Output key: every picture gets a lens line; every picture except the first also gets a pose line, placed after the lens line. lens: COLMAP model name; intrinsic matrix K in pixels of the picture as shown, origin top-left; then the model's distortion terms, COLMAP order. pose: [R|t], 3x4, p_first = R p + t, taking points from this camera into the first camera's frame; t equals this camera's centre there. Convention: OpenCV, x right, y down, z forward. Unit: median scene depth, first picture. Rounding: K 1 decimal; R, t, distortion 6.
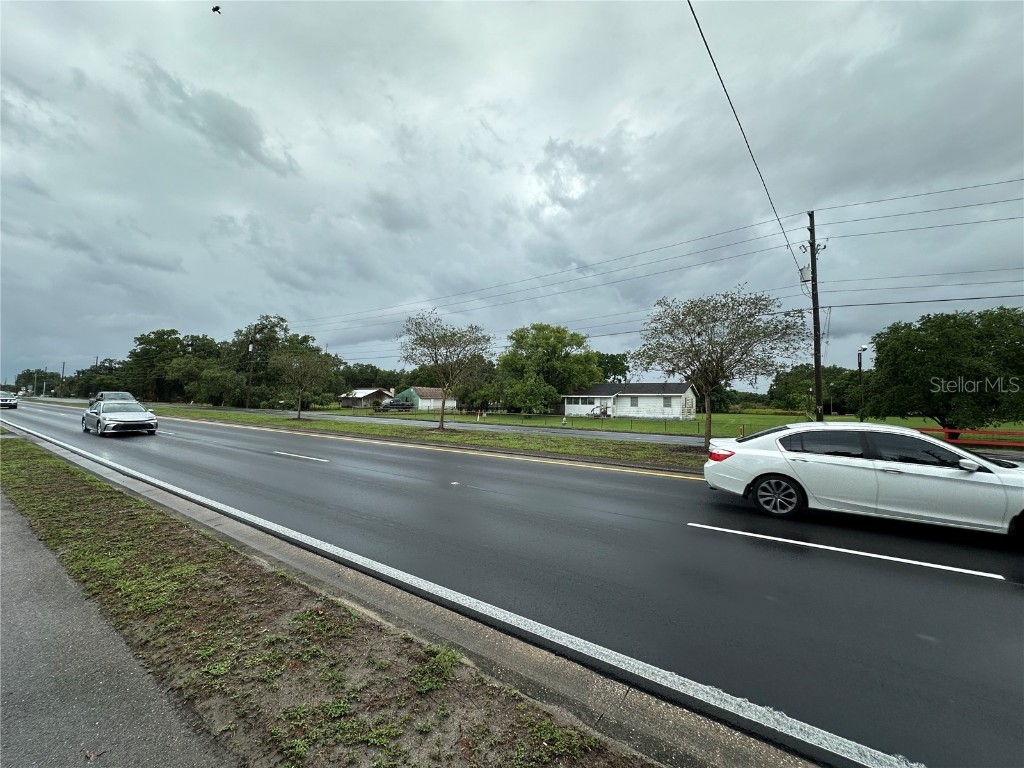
lens RADIAL K [[410.3, 0, 512.0], [0, 410.3, 384.0], [0, 0, 1]] dist [0.002955, -0.000041]
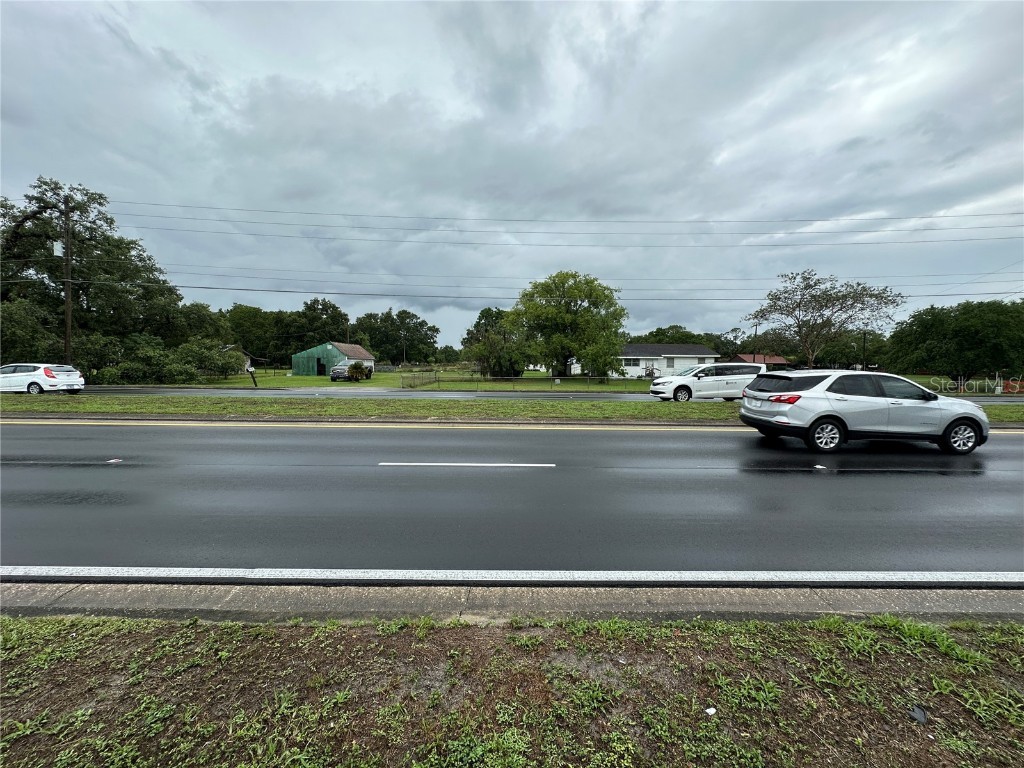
lens RADIAL K [[409.8, 0, 513.3], [0, 409.8, 384.1], [0, 0, 1]] dist [0.002414, 0.000048]
pose [[0.801540, -0.040847, 0.596544, -0.640726], [-0.023100, 0.994804, 0.099155, 0.003282], [-0.597494, -0.093257, 0.796432, 0.412343]]
